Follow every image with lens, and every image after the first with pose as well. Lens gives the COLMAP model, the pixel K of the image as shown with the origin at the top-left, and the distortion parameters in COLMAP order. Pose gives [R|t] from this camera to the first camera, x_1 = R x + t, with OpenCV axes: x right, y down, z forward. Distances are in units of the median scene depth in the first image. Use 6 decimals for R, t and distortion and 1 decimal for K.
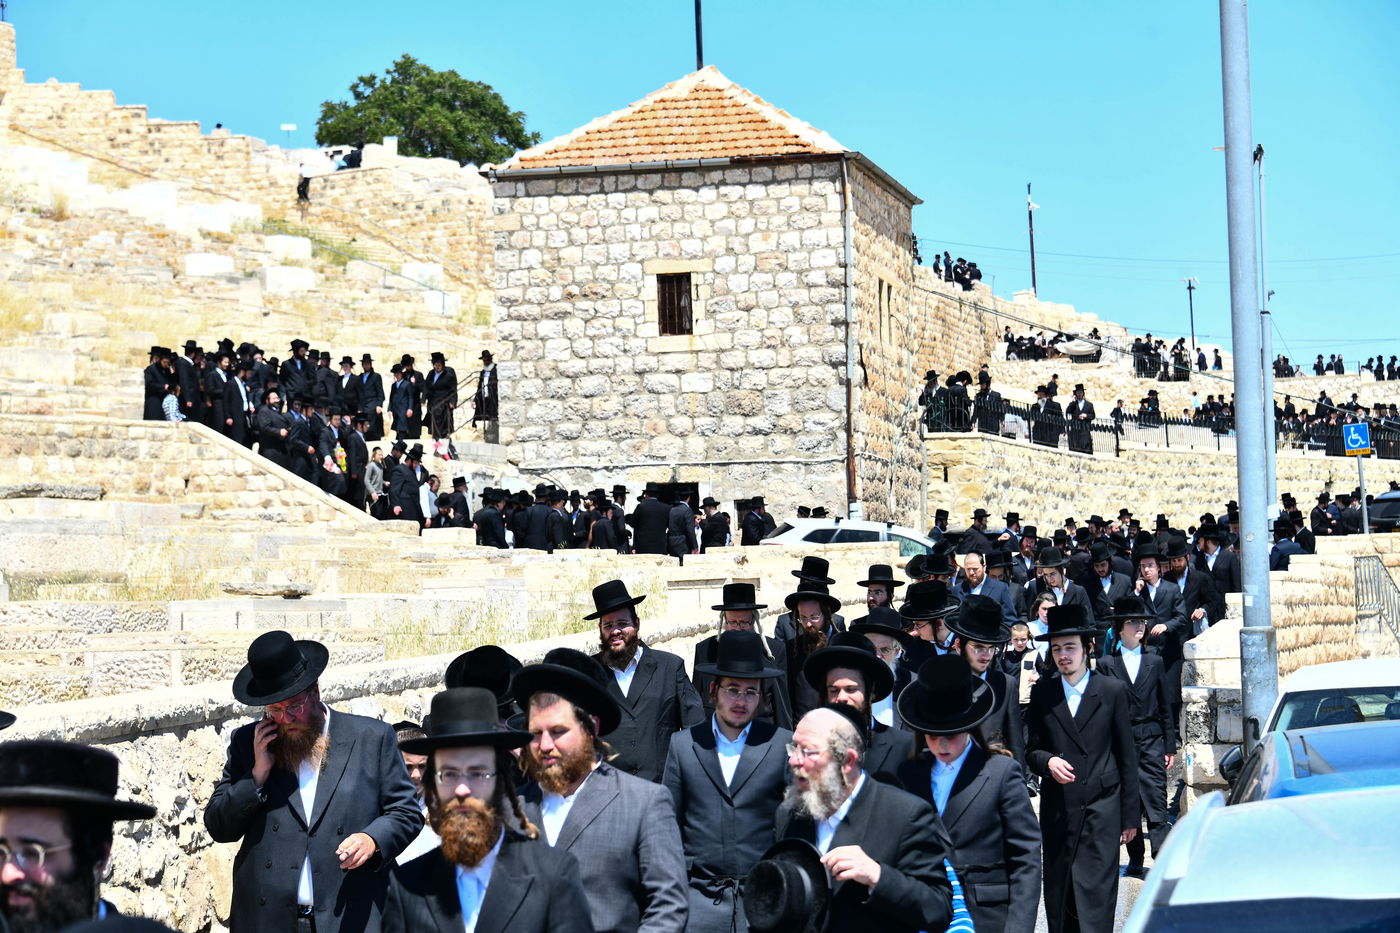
lens RADIAL K [[3404.1, 0, 697.8], [0, 3404.1, 466.3], [0, 0, 1]] dist [-0.070471, 0.000000]
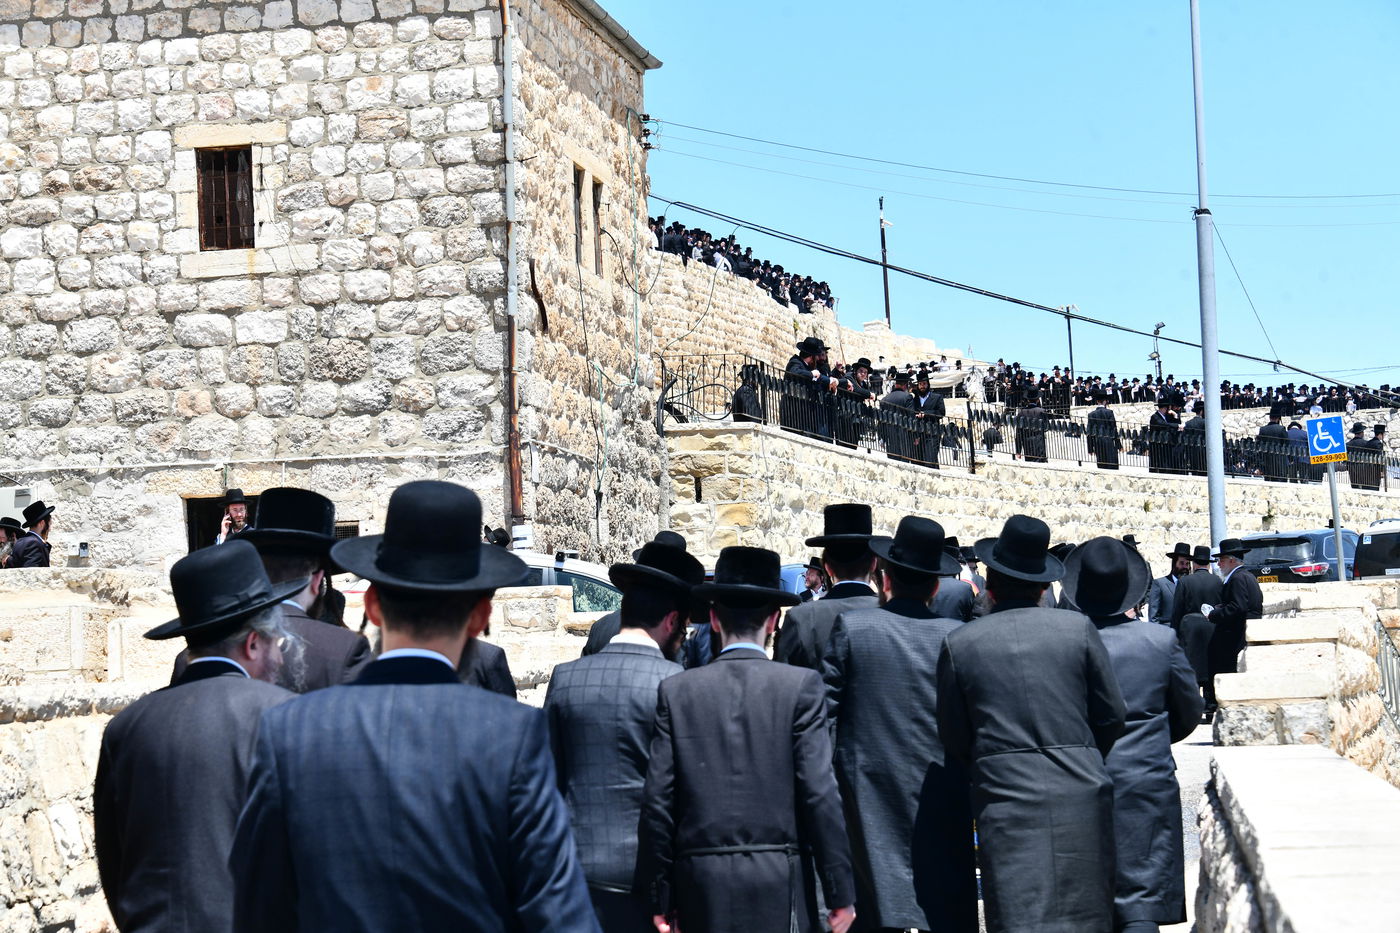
lens RADIAL K [[3404.1, 0, 702.3], [0, 3404.1, 465.6], [0, 0, 1]] dist [-0.070471, 0.000000]
pose [[0.999276, -0.006962, 0.037410, 0.054424], [0.007869, 0.999678, -0.024141, 0.014648], [-0.037230, 0.024418, 0.999008, 0.397750]]
